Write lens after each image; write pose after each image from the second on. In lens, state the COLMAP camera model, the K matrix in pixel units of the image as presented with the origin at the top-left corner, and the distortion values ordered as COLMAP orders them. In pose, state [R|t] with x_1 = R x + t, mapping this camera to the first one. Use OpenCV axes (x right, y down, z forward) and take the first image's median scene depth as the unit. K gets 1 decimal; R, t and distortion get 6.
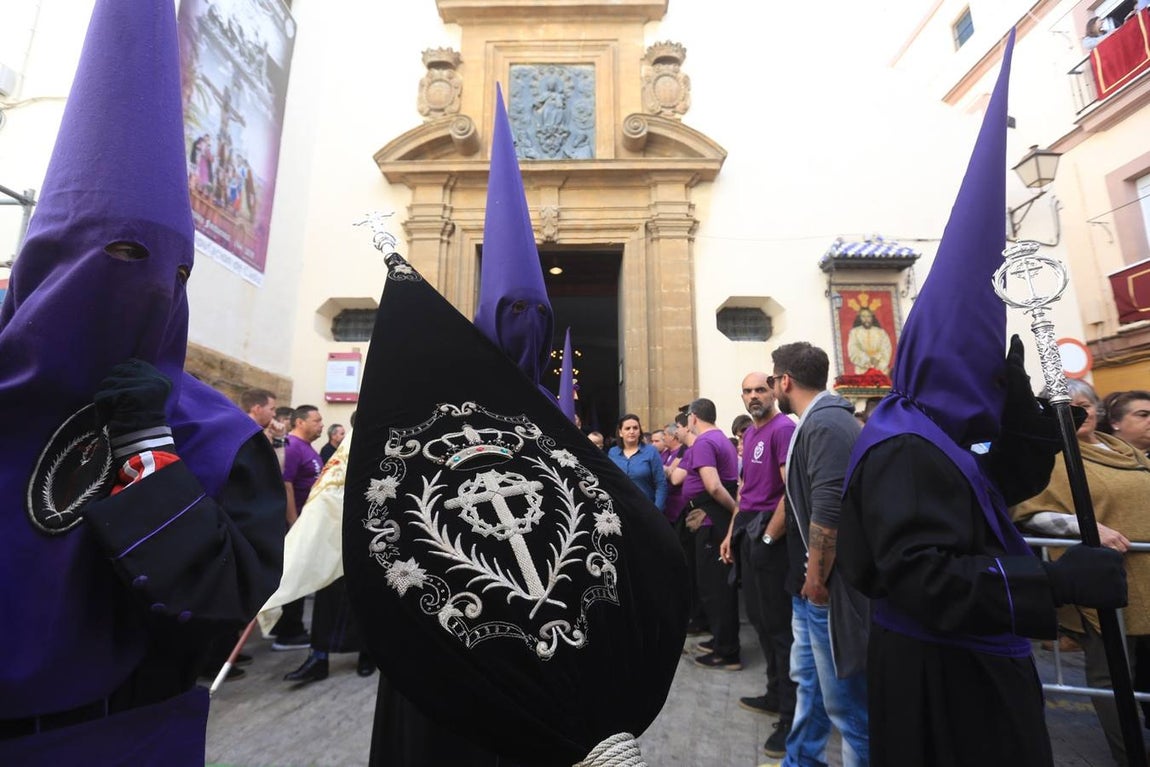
lens RADIAL K [[534.0, 0, 565.4], [0, 534.0, 381.4], [0, 0, 1]] dist [-0.042133, 0.012480]
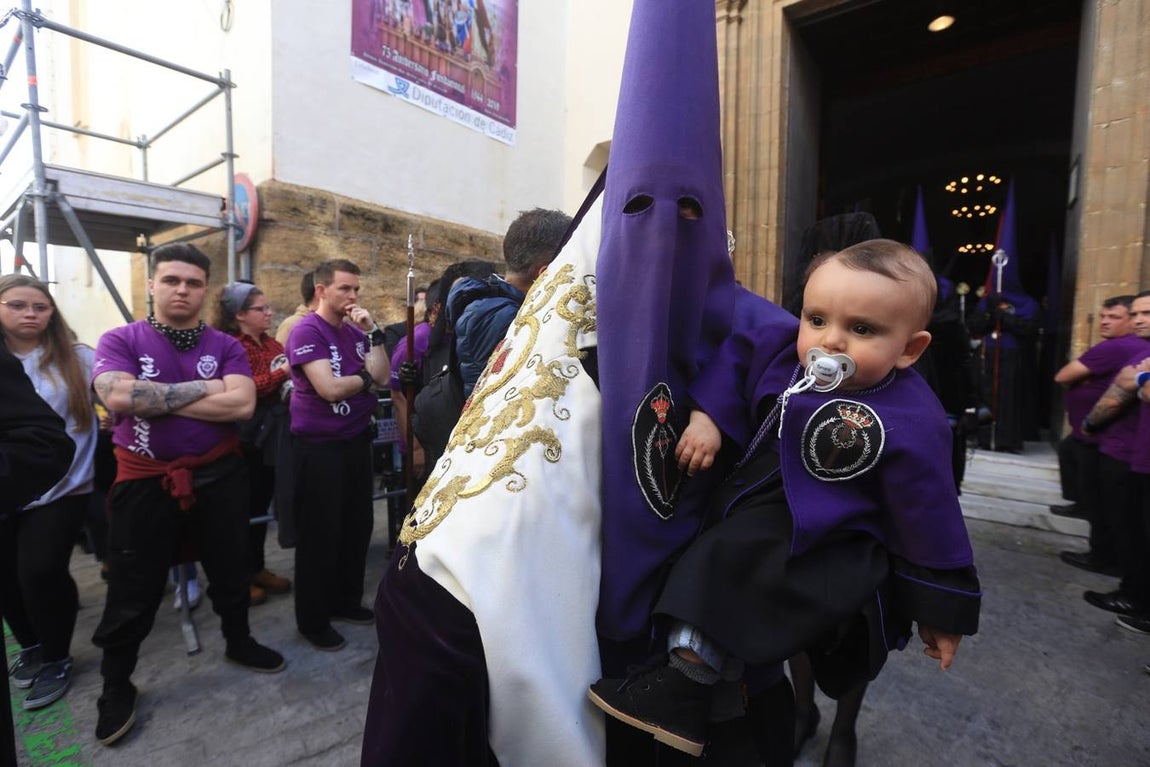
lens RADIAL K [[534.0, 0, 565.4], [0, 534.0, 381.4], [0, 0, 1]] dist [-0.042133, 0.012480]
pose [[0.786950, 0.053304, -0.614711, 0.035652], [0.095304, 0.973805, 0.206450, 0.023793], [0.609613, -0.221050, 0.761255, 0.275830]]
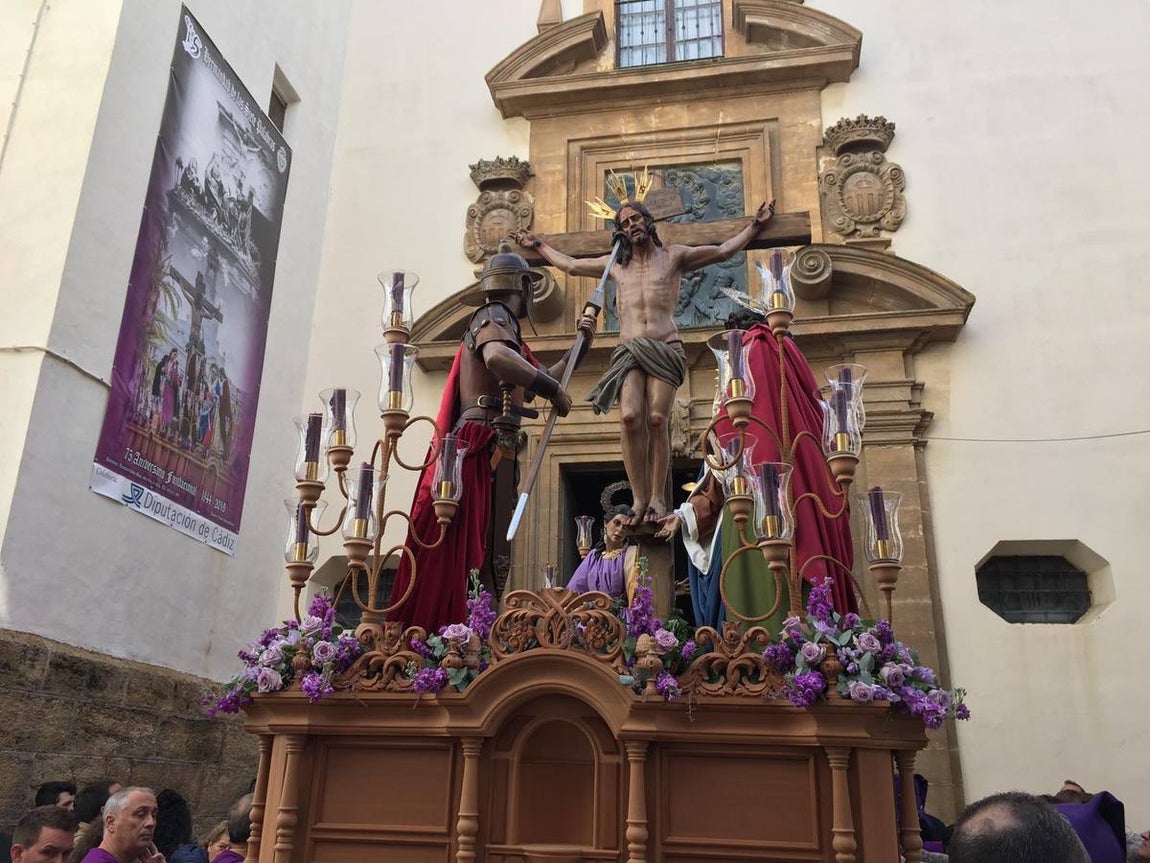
lens RADIAL K [[1009.4, 0, 562.1], [0, 1009.4, 410.3], [0, 0, 1]] dist [0.092227, -0.123049]
pose [[0.987354, -0.043087, -0.152560, 0.019054], [0.014720, 0.983116, -0.182393, -0.105254], [0.157843, 0.177841, 0.971318, -0.167727]]
